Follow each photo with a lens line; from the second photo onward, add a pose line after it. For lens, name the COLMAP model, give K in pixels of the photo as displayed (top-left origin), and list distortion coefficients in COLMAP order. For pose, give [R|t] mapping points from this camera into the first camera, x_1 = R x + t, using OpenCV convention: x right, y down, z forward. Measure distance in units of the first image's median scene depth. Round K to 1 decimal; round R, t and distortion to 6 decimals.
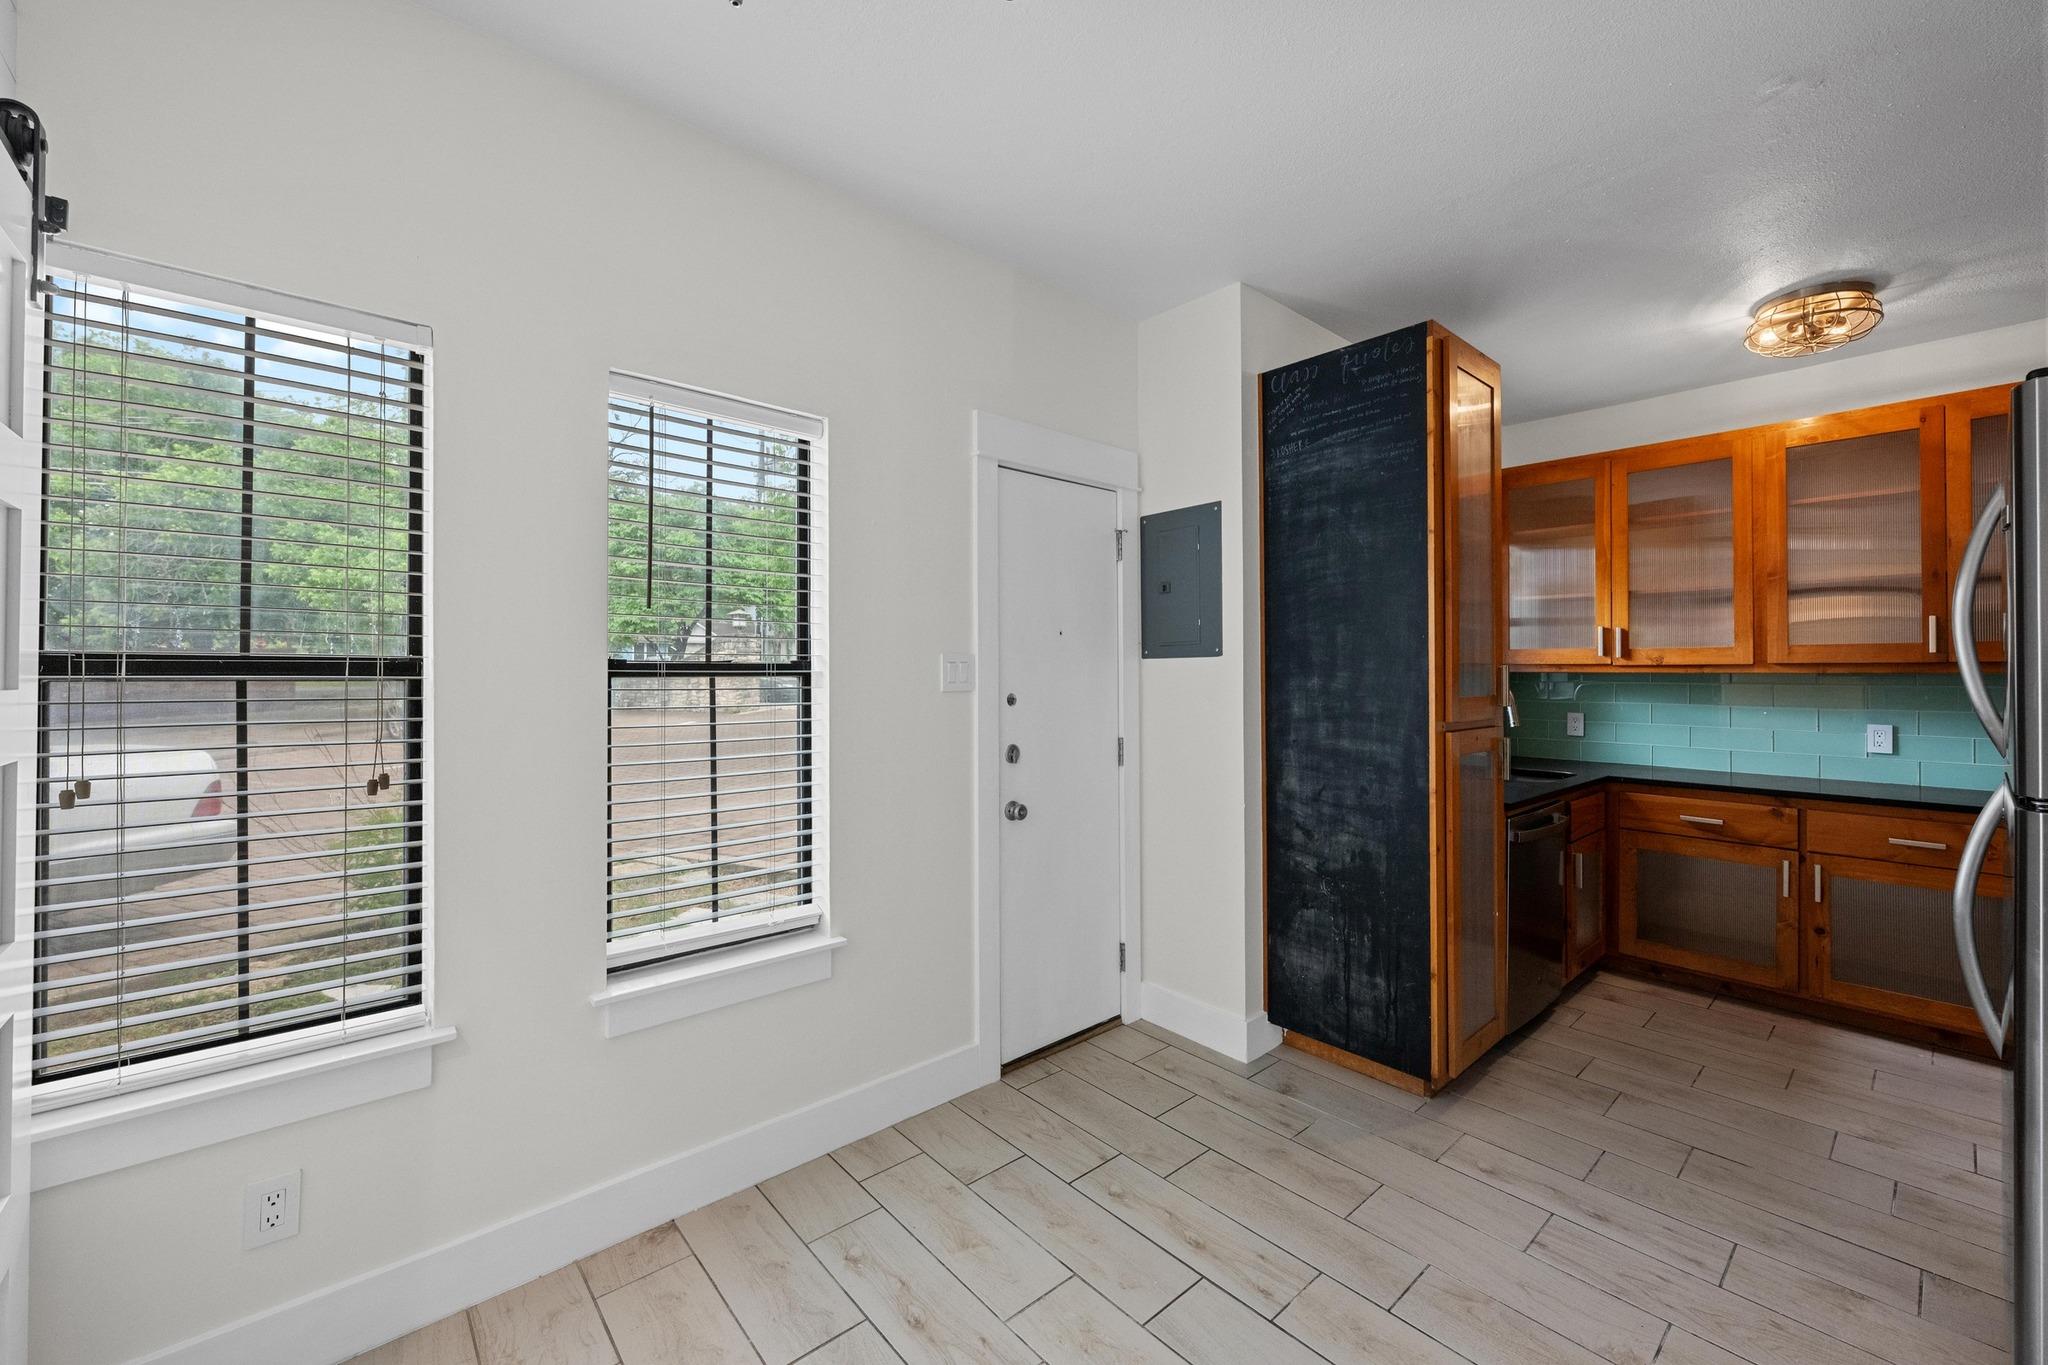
lens RADIAL K [[804.3, 0, 1025.1], [0, 804.3, 683.3], [0, 0, 1]] dist [-0.003589, 0.000143]
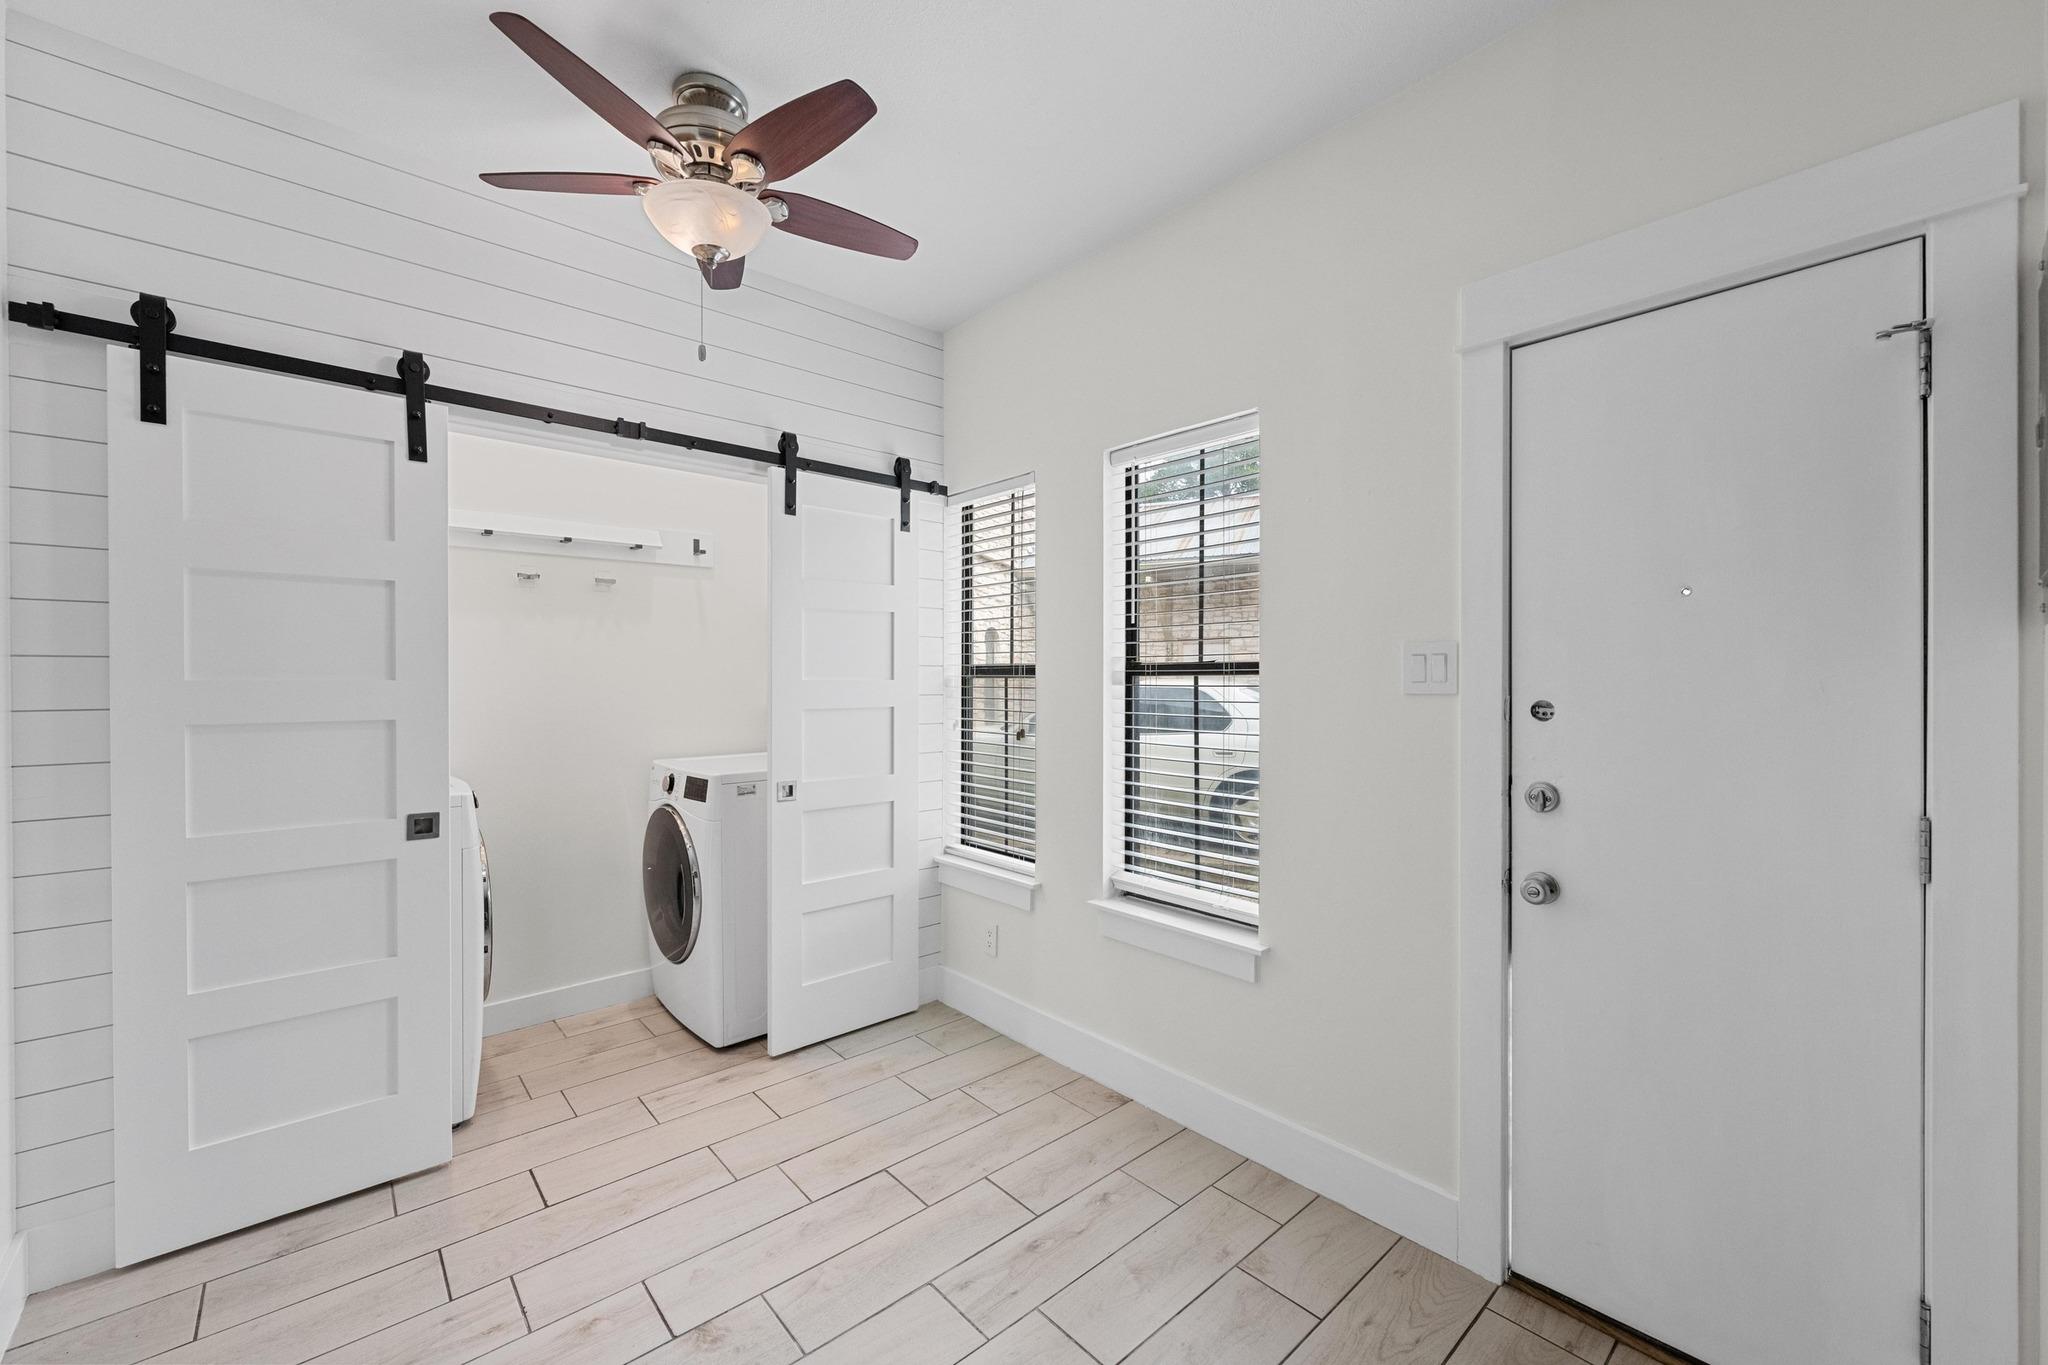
lens RADIAL K [[804.3, 0, 1025.1], [0, 804.3, 683.3], [0, 0, 1]] dist [-0.003589, 0.000143]
pose [[0.006898, 0.008395, -0.999941, 0.791805], [-0.006309, 0.999945, 0.008351, -0.004307], [0.999956, 0.006251, 0.006951, 0.776224]]
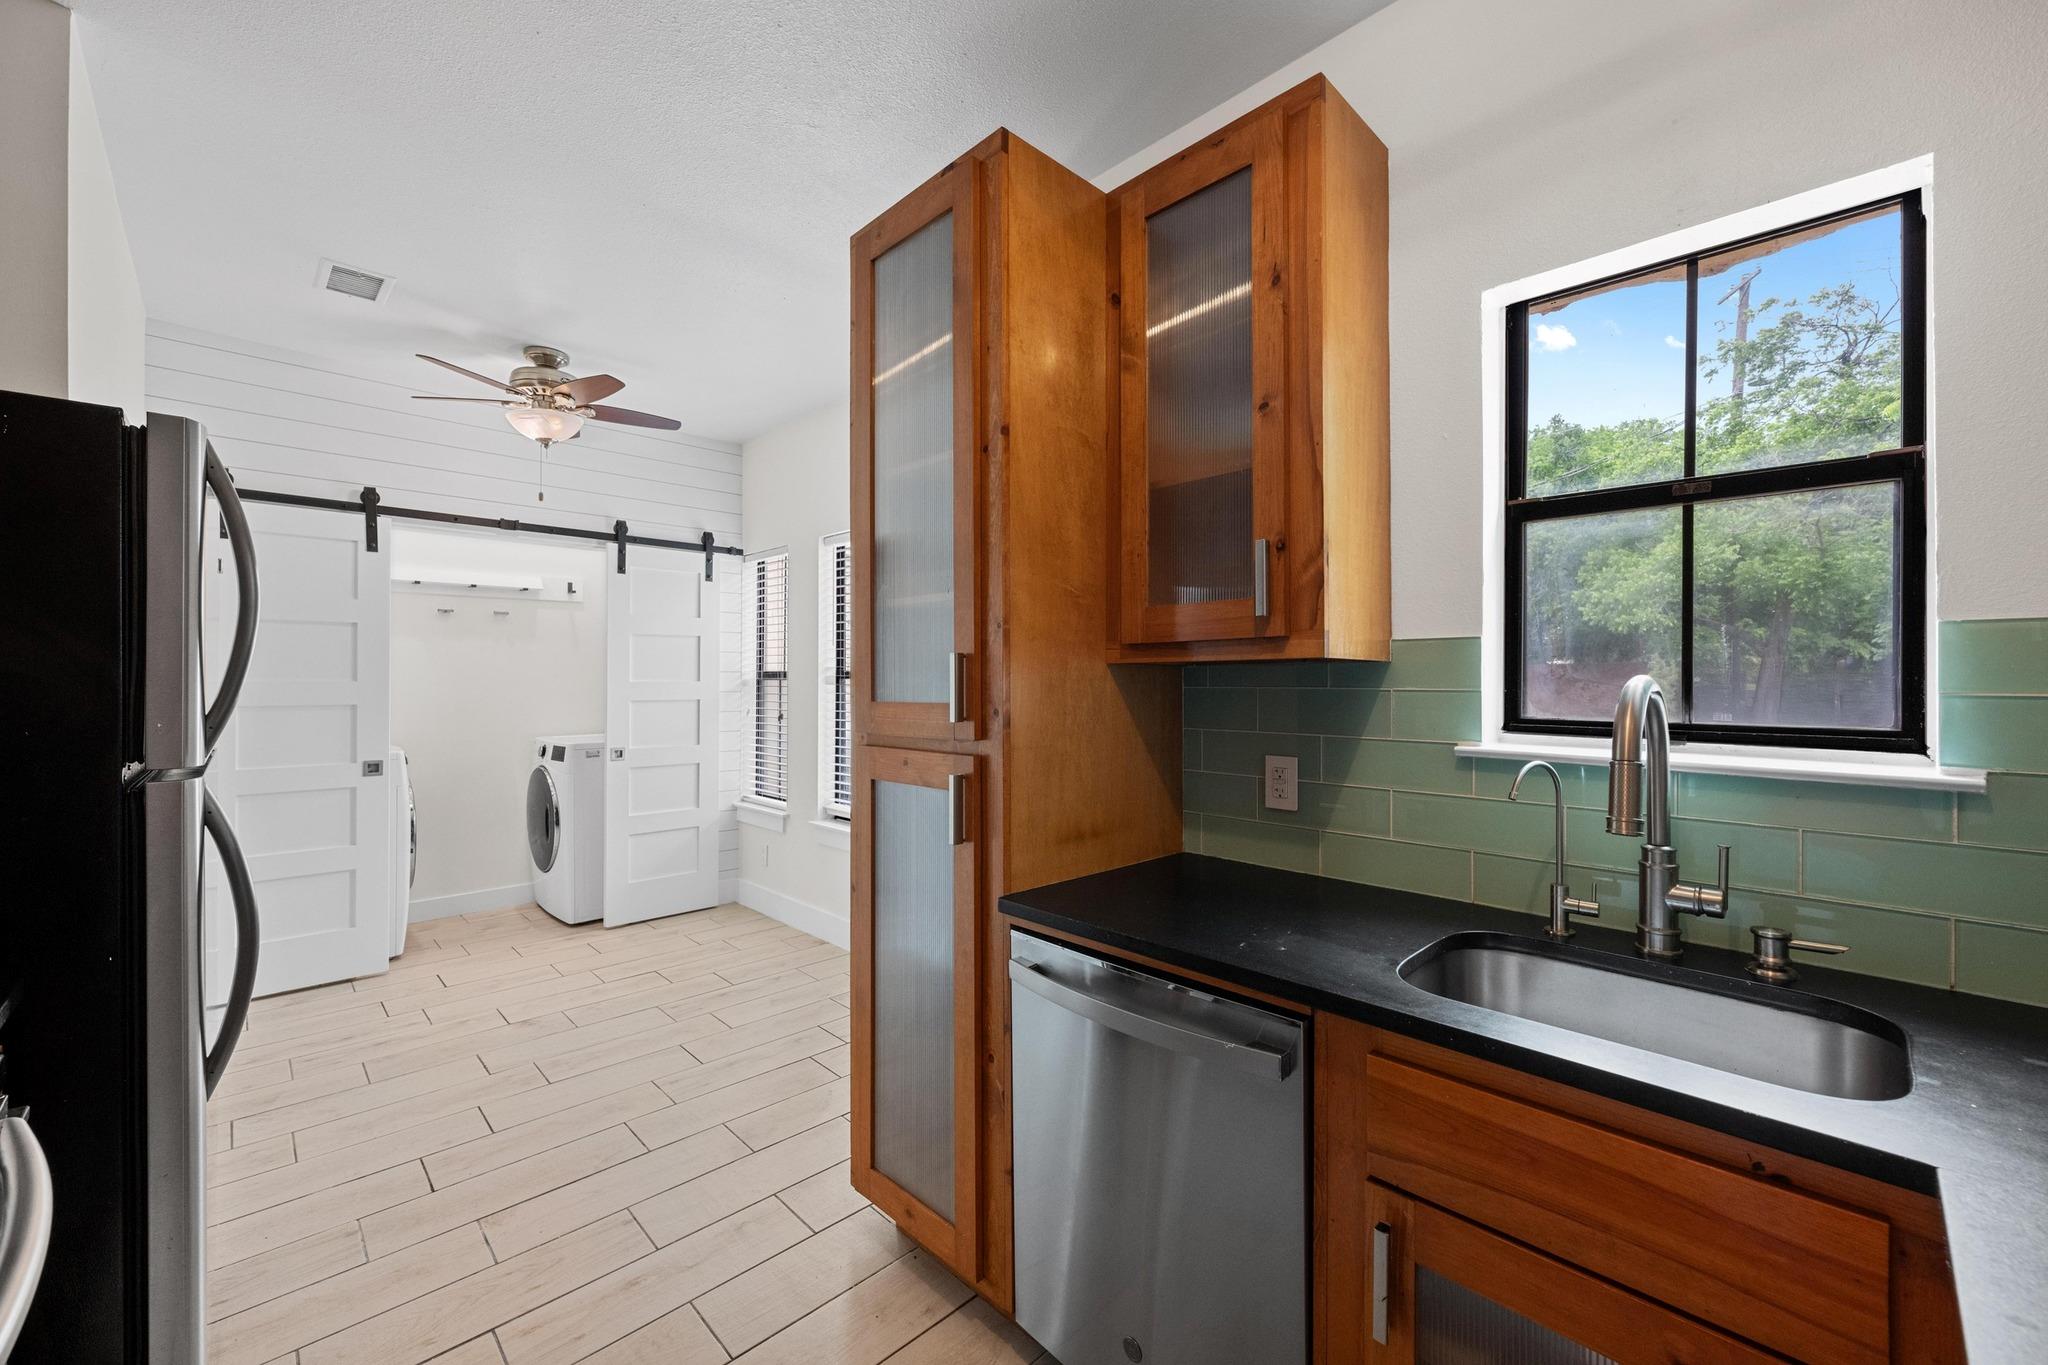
lens RADIAL K [[804.3, 0, 1025.1], [0, 804.3, 683.3], [0, 0, 1]] dist [-0.003589, 0.000143]
pose [[0.061533, -0.000539, -0.998105, 1.563938], [-0.008591, 0.999963, -0.001069, 0.002867], [0.998068, 0.008641, 0.061526, 1.302145]]
